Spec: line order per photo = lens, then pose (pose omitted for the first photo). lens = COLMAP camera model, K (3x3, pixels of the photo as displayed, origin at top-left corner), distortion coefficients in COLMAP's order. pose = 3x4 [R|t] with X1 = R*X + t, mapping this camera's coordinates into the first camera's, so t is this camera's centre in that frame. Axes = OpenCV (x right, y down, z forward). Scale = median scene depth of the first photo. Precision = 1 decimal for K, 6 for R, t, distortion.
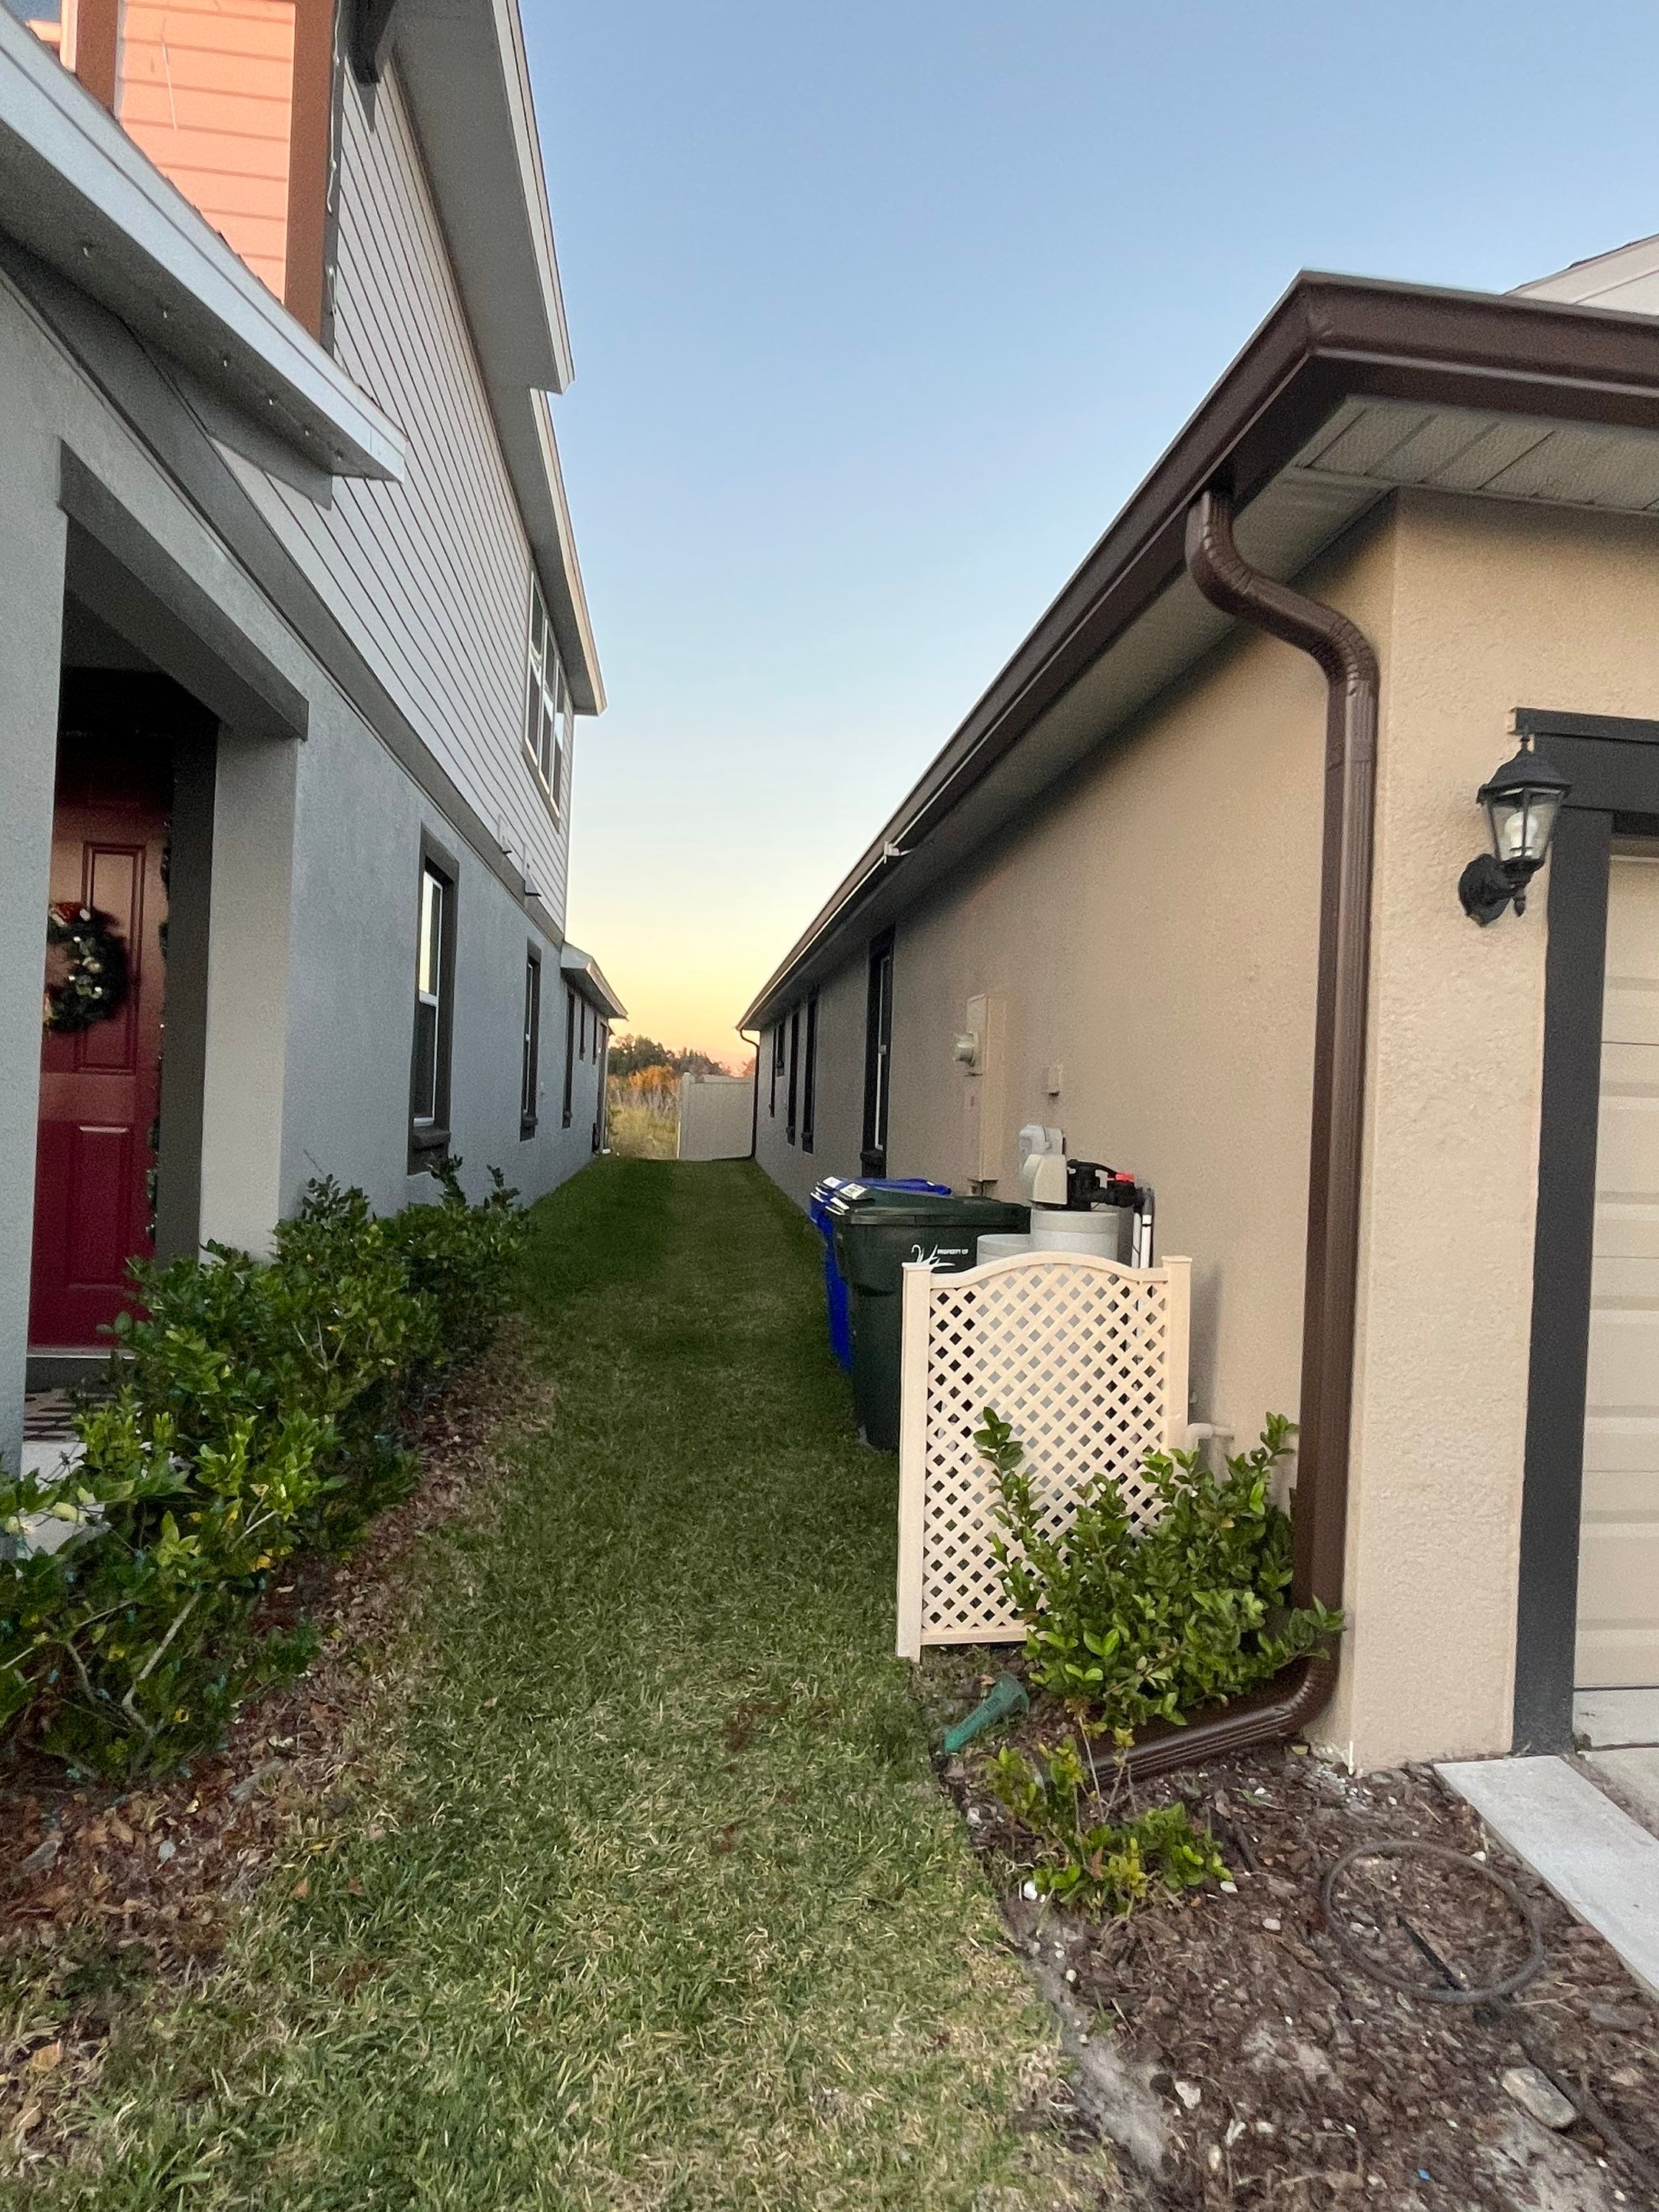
lens RADIAL K [[1207.5, 0, 814.5], [0, 1207.5, 1093.4], [0, 0, 1]] dist [0.000326, -0.000837]
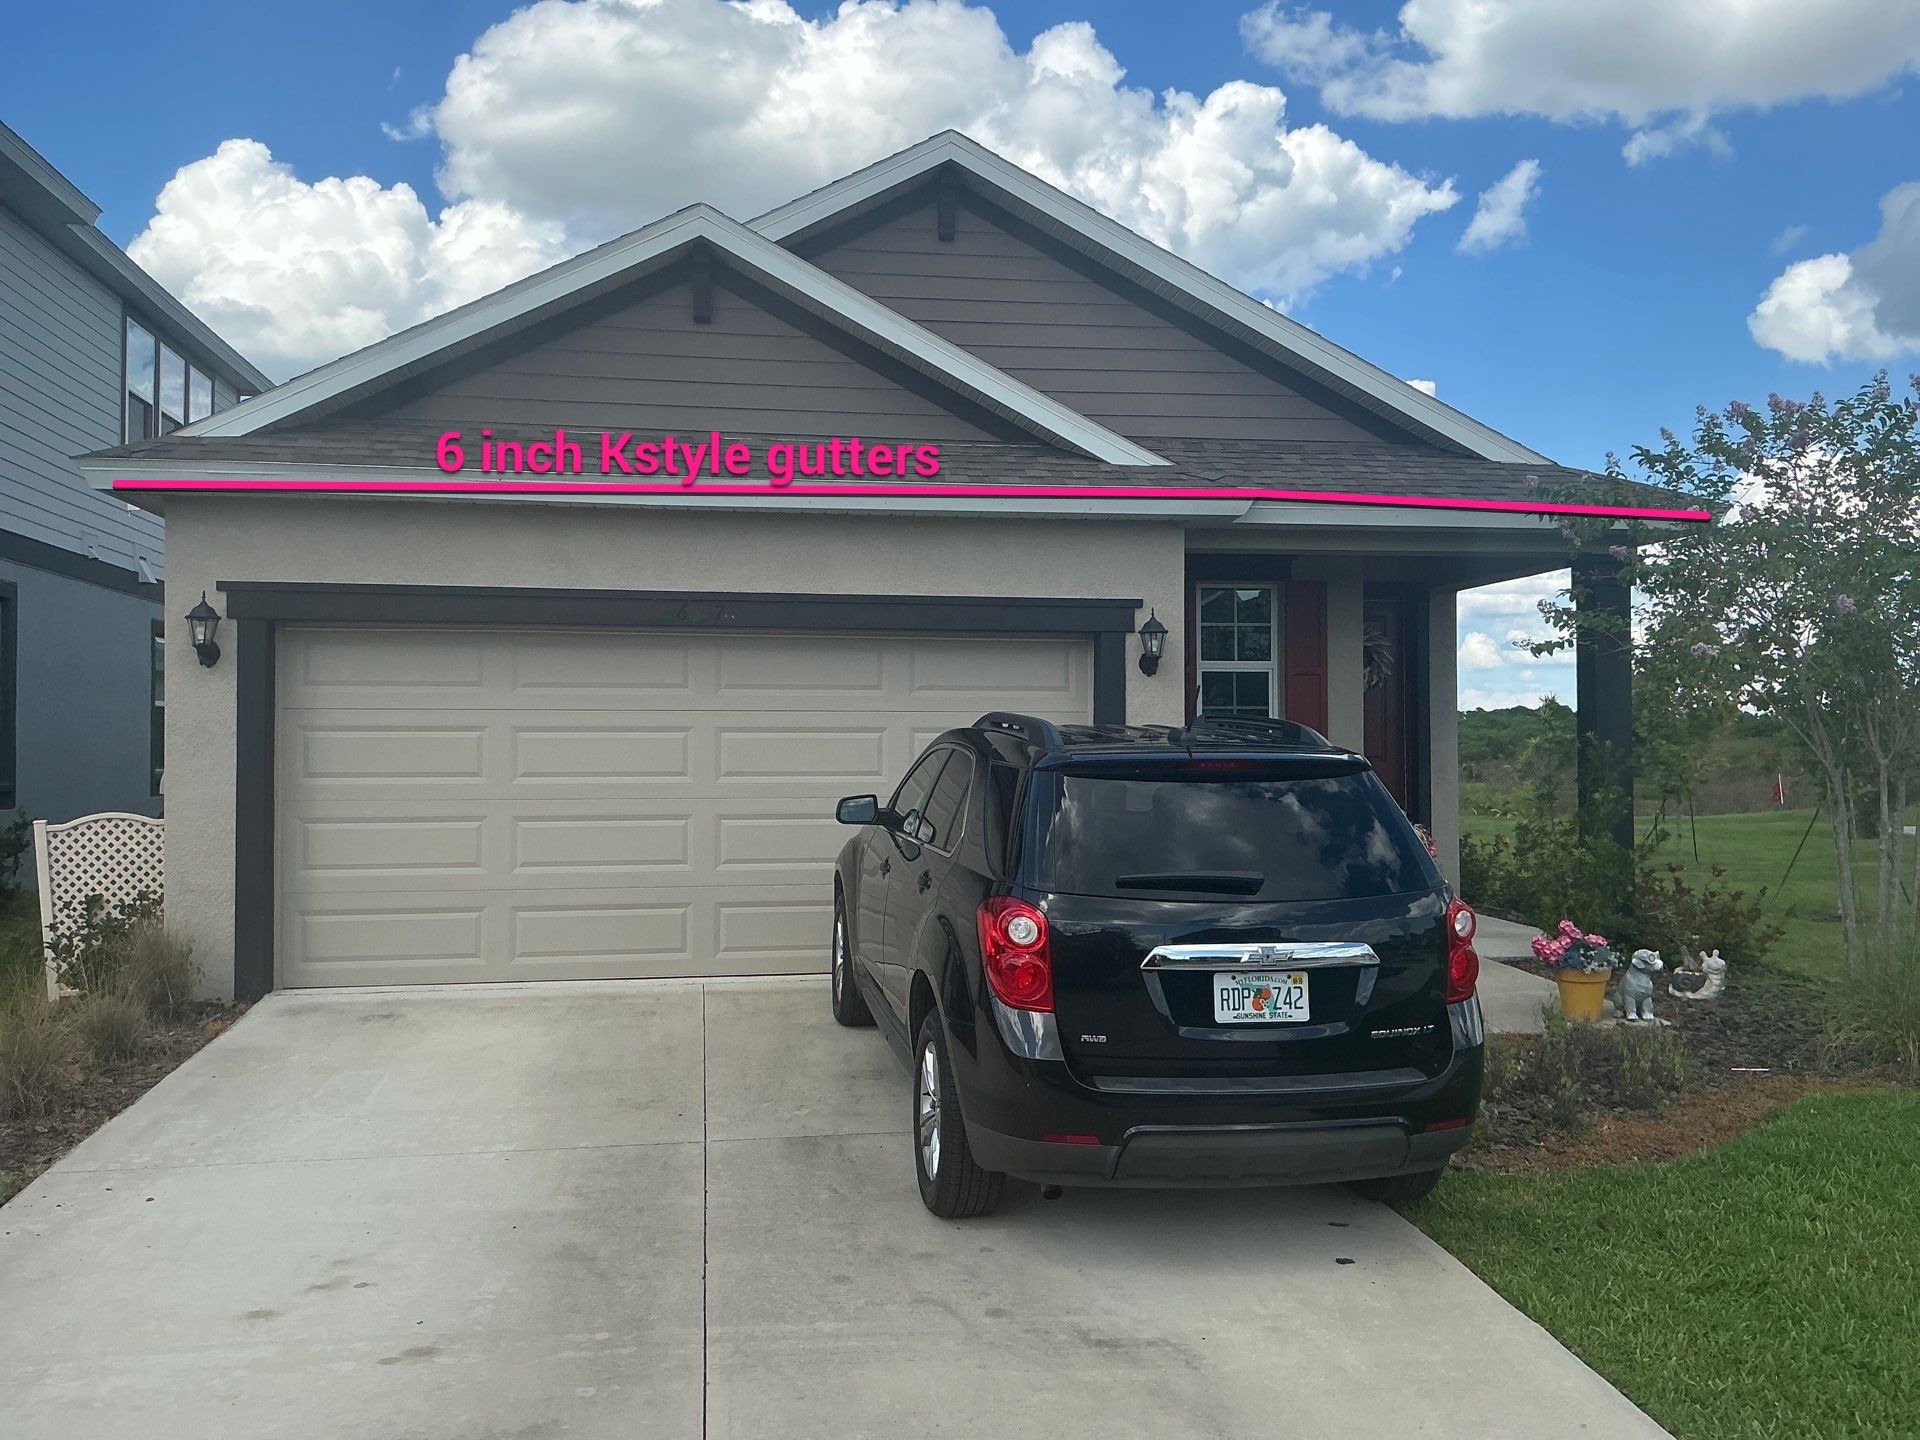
lens RADIAL K [[1558.2, 0, 877.8], [0, 1558.2, 708.7], [0, 0, 1]] dist [0.089679, -0.014903]
pose [[0.999065, -0.040527, 0.015023, 1.589991], [0.040687, 0.999117, -0.010480, 0.030594], [-0.014585, 0.011082, 0.999832, -1.952679]]
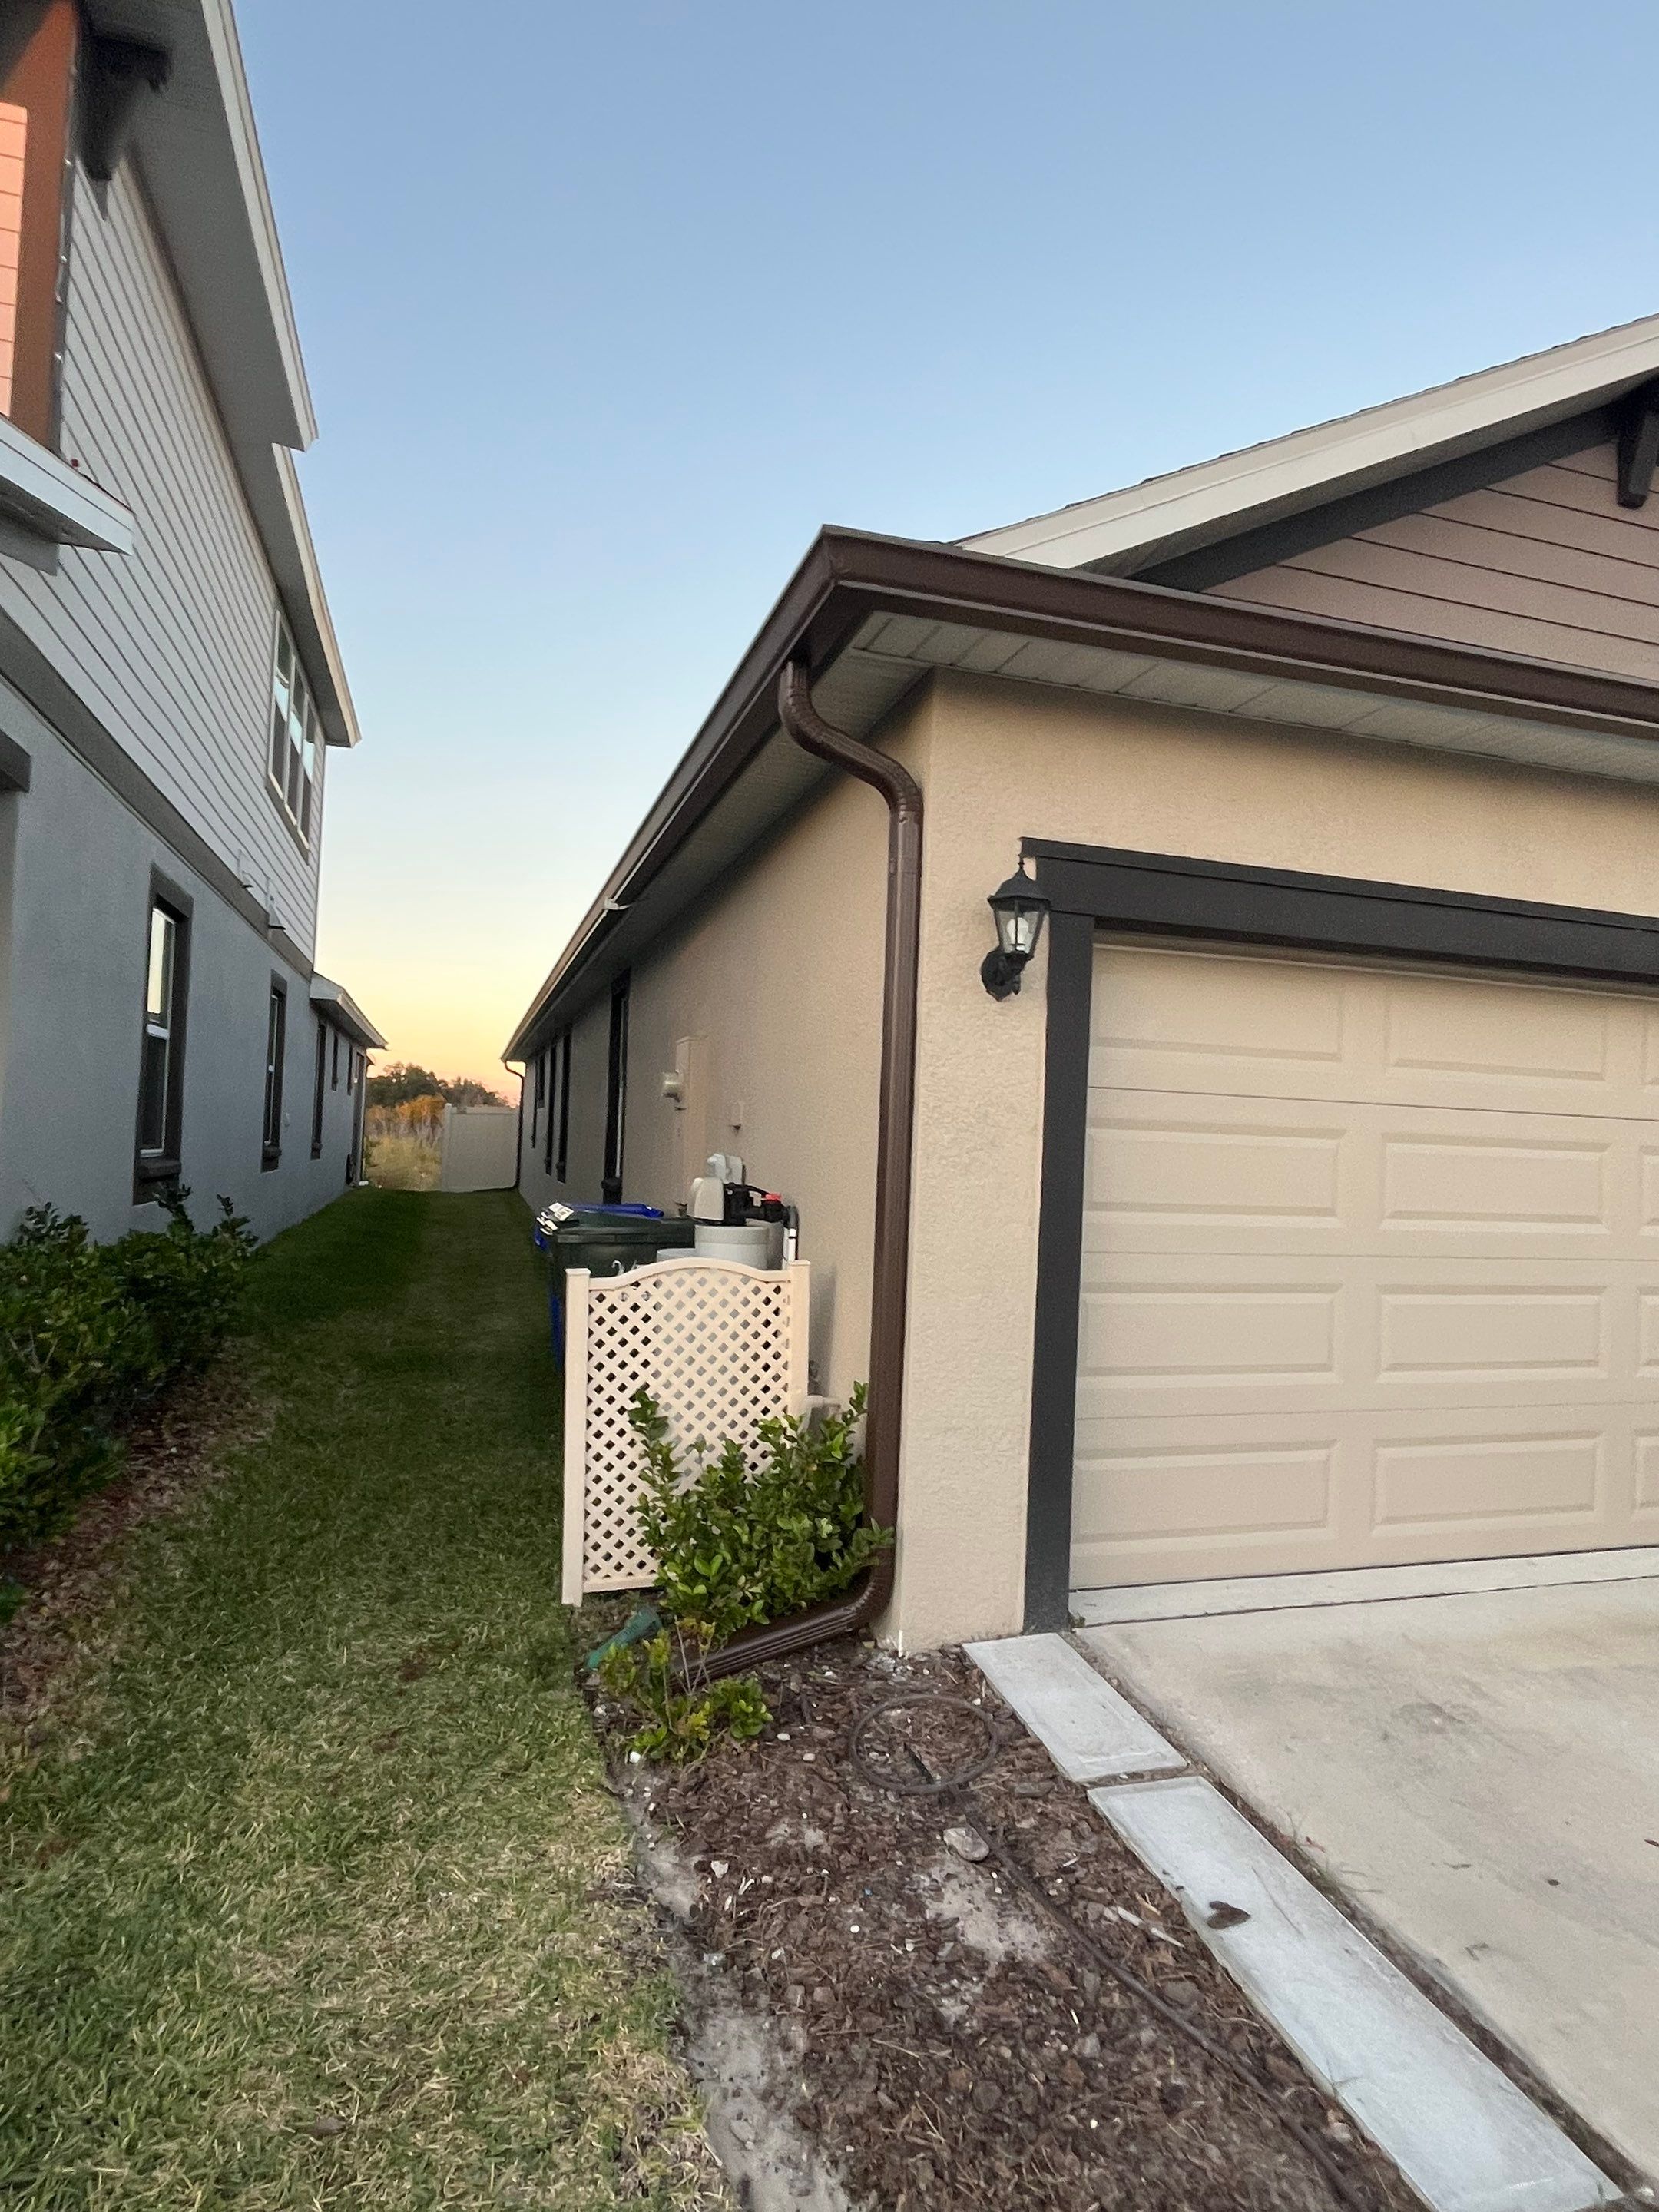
lens RADIAL K [[1207.5, 0, 801.0], [0, 1207.5, 1101.0], [0, 0, 1]] dist [0.000326, -0.000837]
pose [[0.985774, 0.004500, 0.168014, 0.102195], [-0.001305, 0.999816, -0.019122, -0.003112], [-0.168069, 0.018631, 0.985599, -0.221636]]
